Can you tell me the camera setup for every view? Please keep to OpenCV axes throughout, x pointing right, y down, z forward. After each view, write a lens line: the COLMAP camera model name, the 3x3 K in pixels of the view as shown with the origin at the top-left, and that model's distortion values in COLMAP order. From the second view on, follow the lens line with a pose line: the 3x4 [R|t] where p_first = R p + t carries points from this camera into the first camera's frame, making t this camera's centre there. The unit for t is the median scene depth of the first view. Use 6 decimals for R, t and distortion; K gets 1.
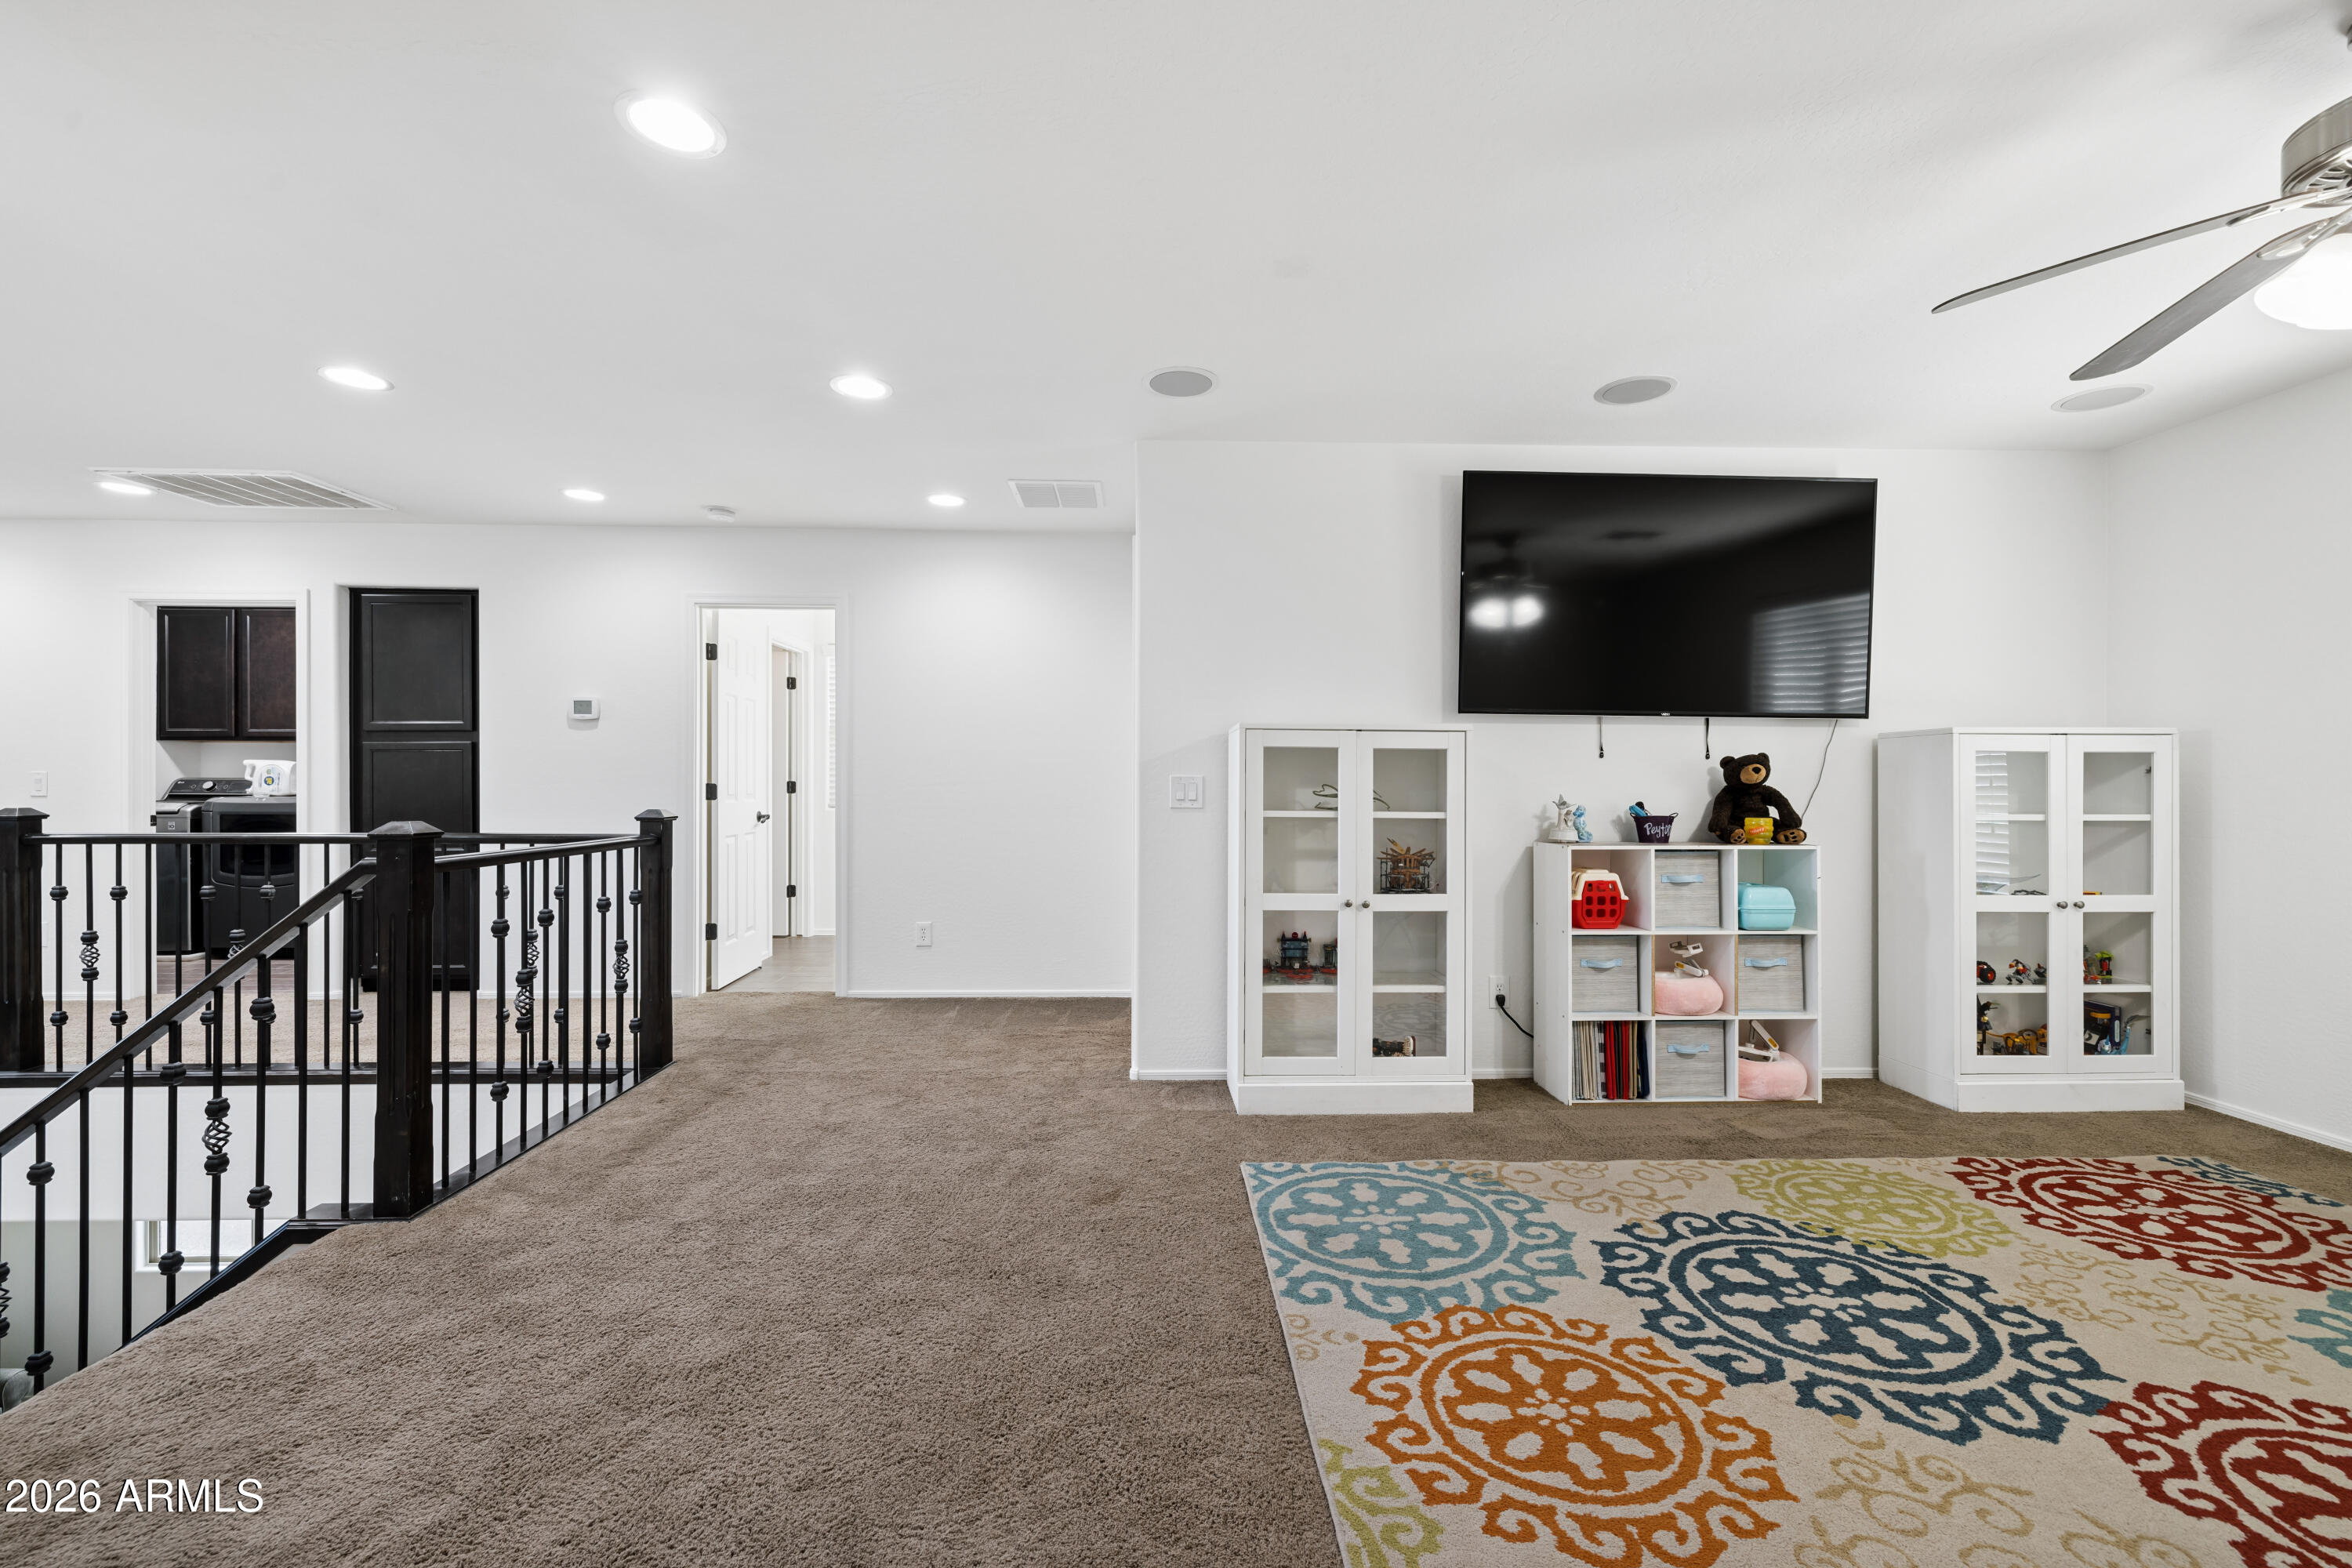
lens RADIAL K [[983.7, 0, 1181.9], [0, 983.7, 790.7], [0, 0, 1]] dist [0.002153, 0.000463]
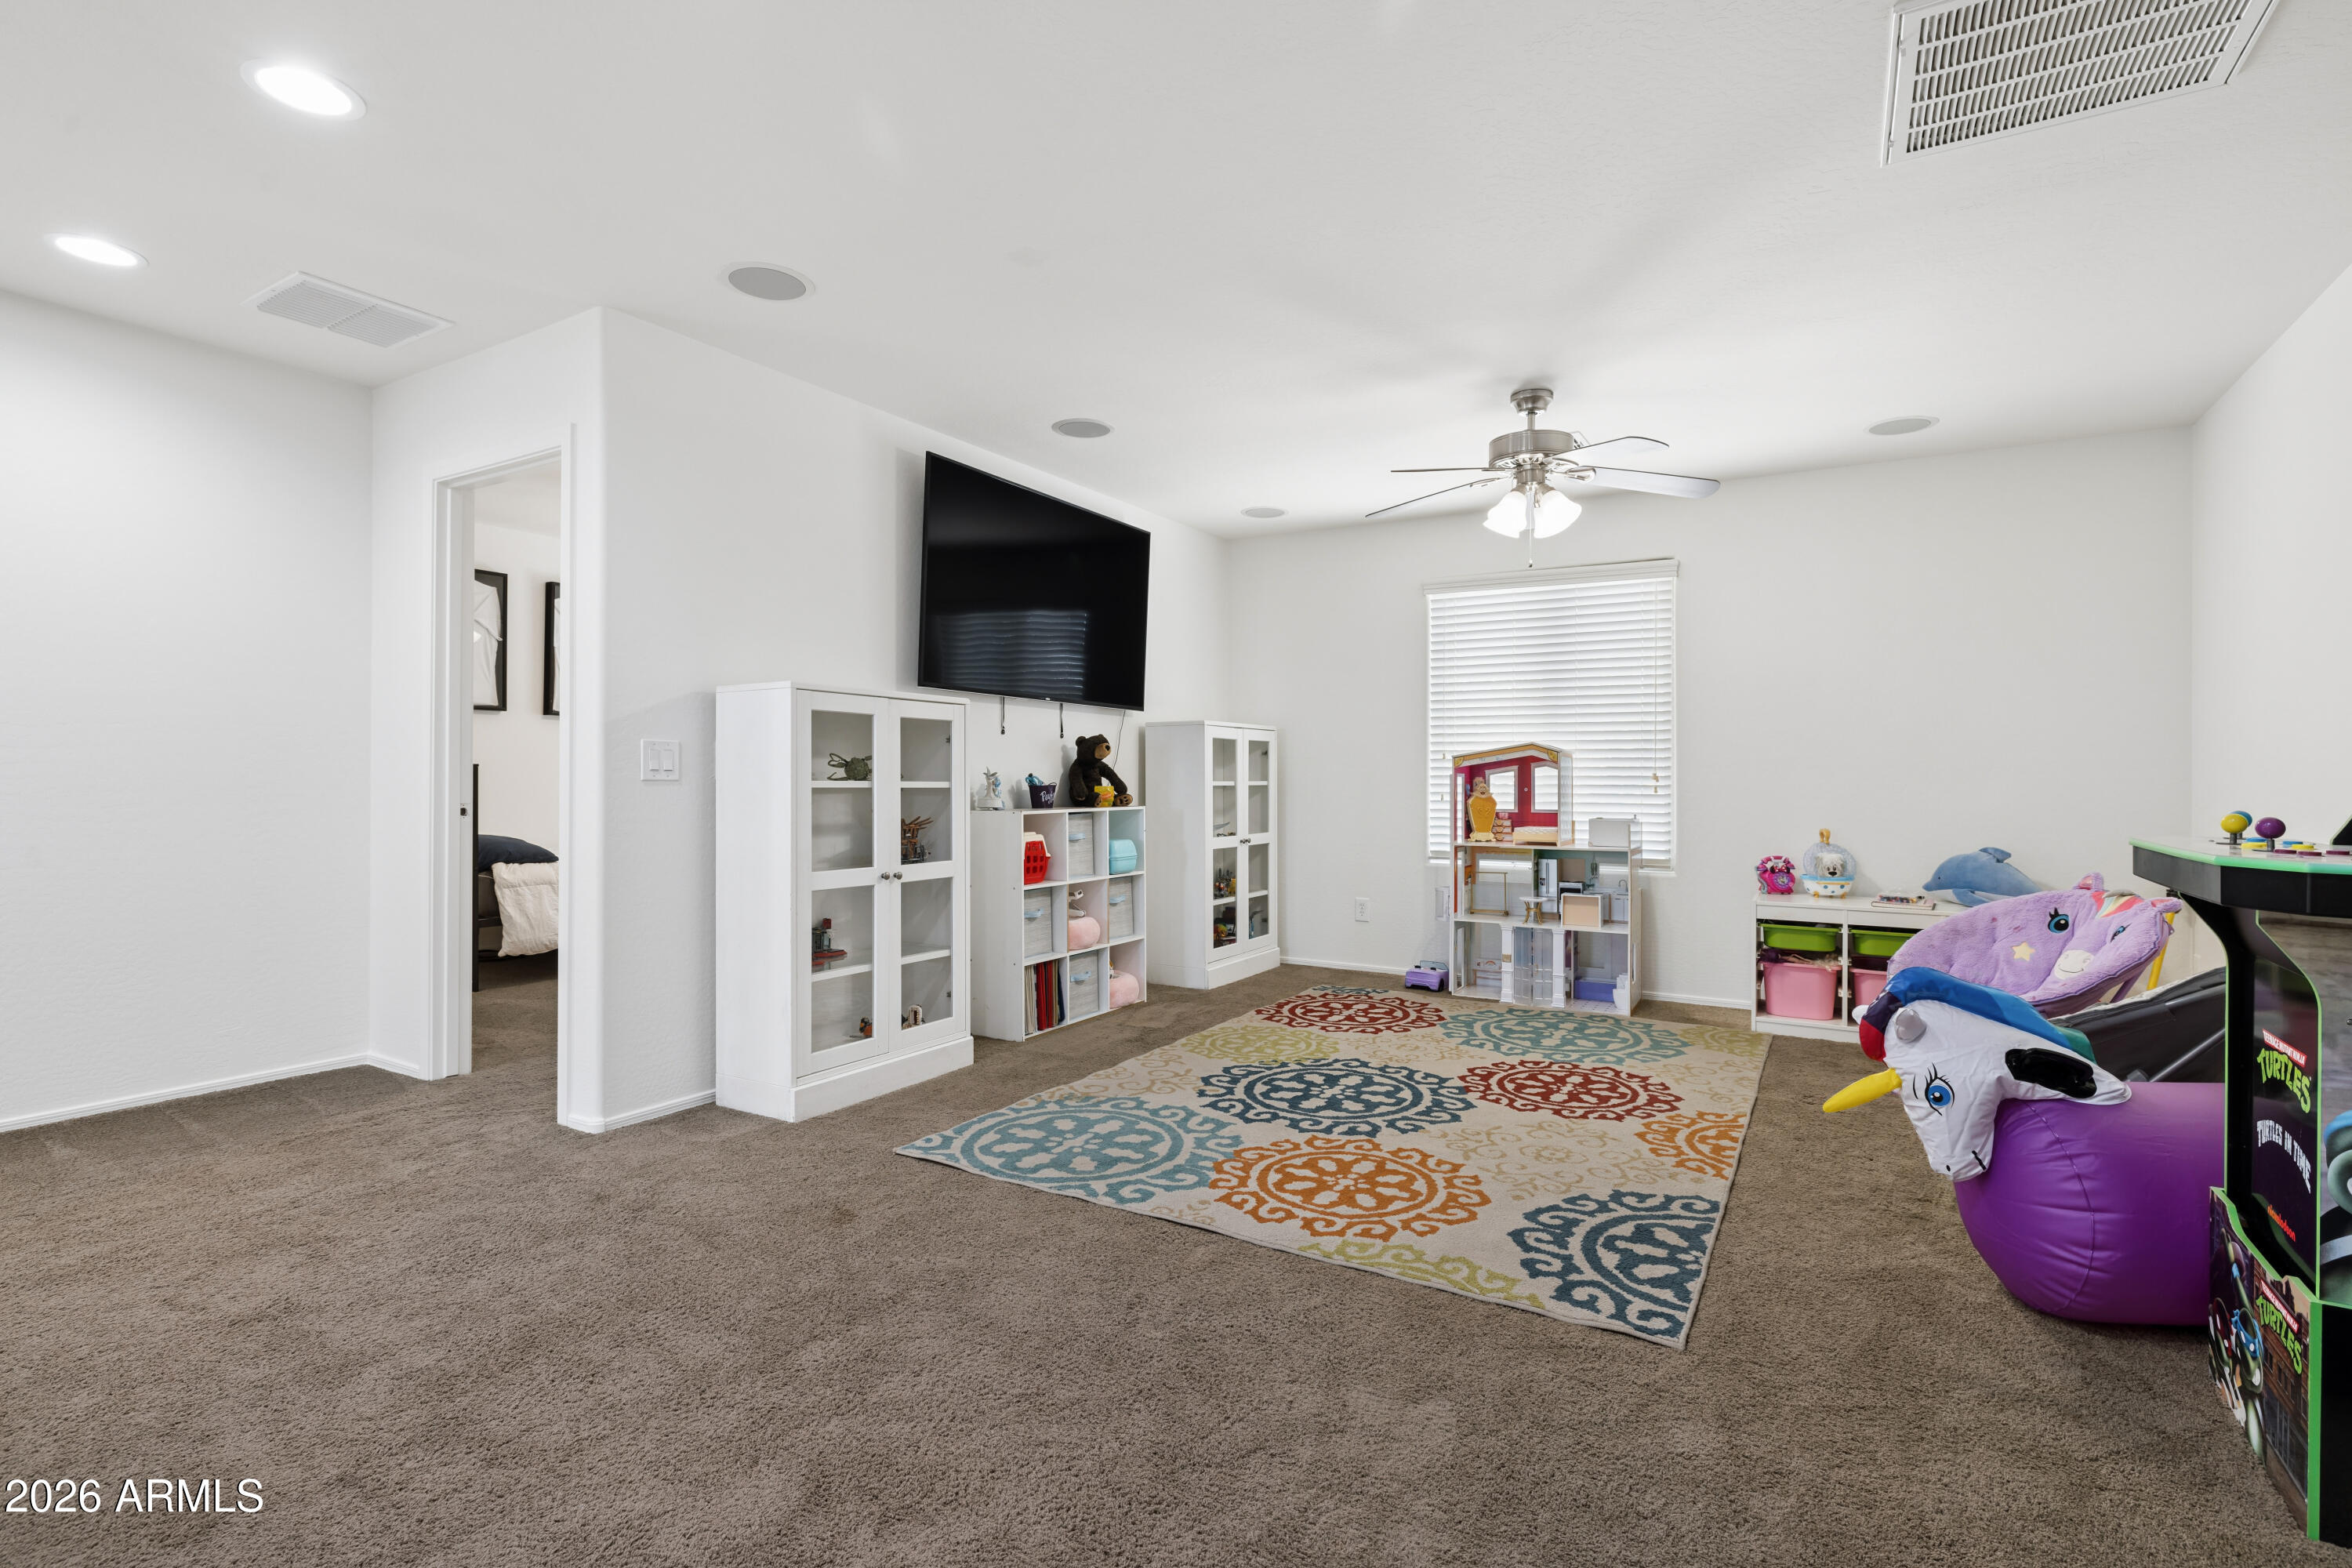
lens RADIAL K [[1098.2, 0, 1177.3], [0, 1098.2, 765.1], [0, 0, 1]] dist [-0.002376, 0.000810]
pose [[0.548058, 0.008011, 0.836402, -0.569259], [0.003604, 0.999922, -0.011938, 0.019770], [-0.836433, 0.009557, 0.547986, 0.164994]]
